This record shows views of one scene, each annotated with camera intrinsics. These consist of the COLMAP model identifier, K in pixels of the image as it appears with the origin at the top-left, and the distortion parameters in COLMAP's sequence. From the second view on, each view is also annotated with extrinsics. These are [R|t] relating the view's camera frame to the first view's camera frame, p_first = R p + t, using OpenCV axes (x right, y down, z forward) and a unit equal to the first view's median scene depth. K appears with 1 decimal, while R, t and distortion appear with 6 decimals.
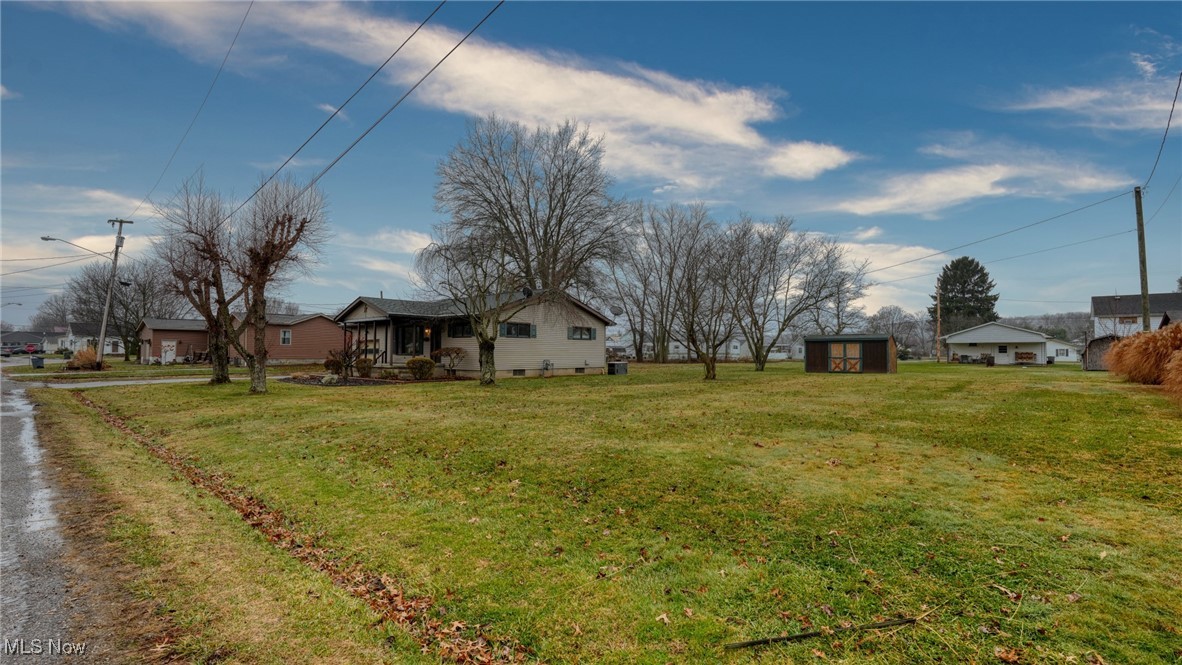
lens RADIAL K [[519.4, 0, 589.5], [0, 519.4, 336.1], [0, 0, 1]] dist [-0.011740, 0.006756]
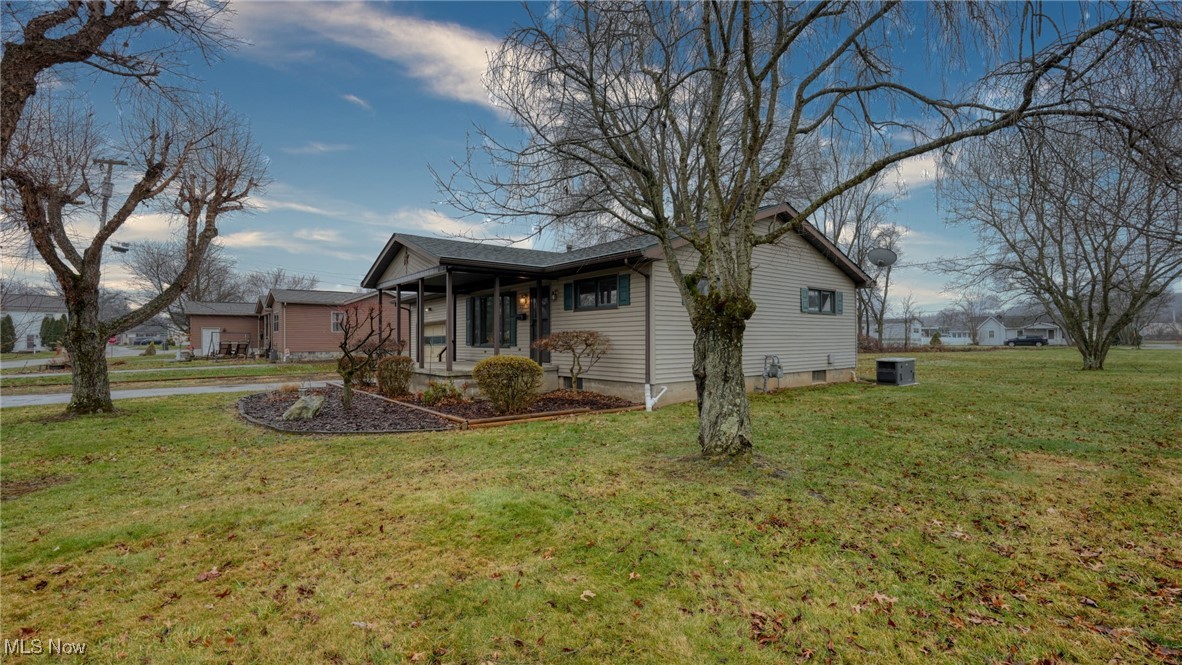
lens RADIAL K [[519.4, 0, 591.7], [0, 519.4, 333.1], [0, 0, 1]] dist [-0.011740, 0.006756]
pose [[0.984450, -0.009882, -0.175390, -0.160619], [0.013314, 0.999742, 0.018399, 0.014412], [0.175163, -0.020448, 0.984327, 0.518695]]
